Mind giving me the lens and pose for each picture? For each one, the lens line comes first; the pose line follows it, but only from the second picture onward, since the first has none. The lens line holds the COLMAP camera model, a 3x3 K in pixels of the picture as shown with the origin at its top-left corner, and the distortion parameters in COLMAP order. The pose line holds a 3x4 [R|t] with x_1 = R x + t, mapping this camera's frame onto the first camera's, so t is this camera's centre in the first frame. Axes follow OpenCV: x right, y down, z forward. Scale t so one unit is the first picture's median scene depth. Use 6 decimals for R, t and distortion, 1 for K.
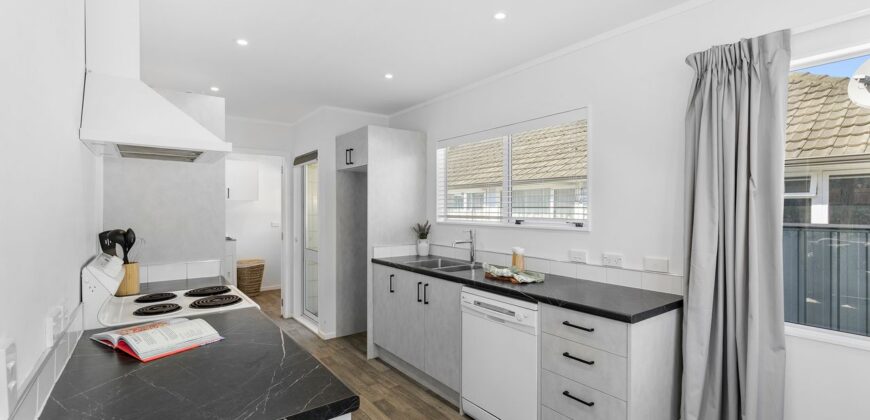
lens RADIAL K [[389.5, 0, 432.7], [0, 389.5, 209.7], [0, 0, 1]] dist [0.005254, -0.000640]
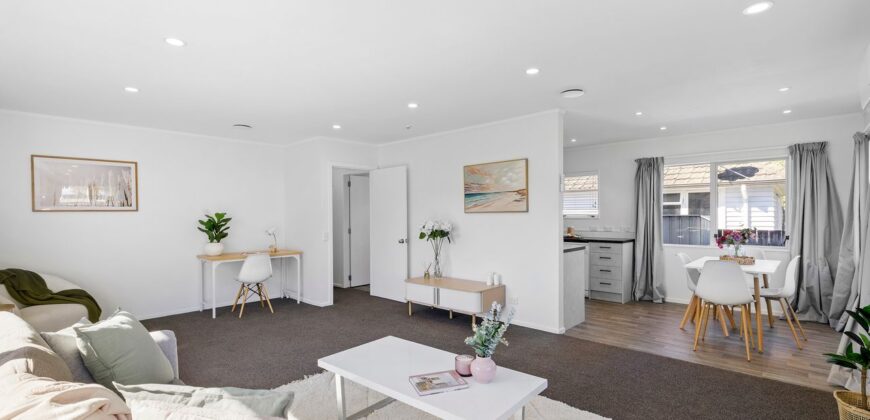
lens RADIAL K [[389.5, 0, 435.8], [0, 389.5, 216.5], [0, 0, 1]] dist [0.005254, -0.000640]
pose [[0.983745, -0.008244, 0.179384, -1.075093], [0.007894, 0.999965, 0.002663, 0.025443], [-0.179400, -0.001204, 0.983776, -1.291031]]
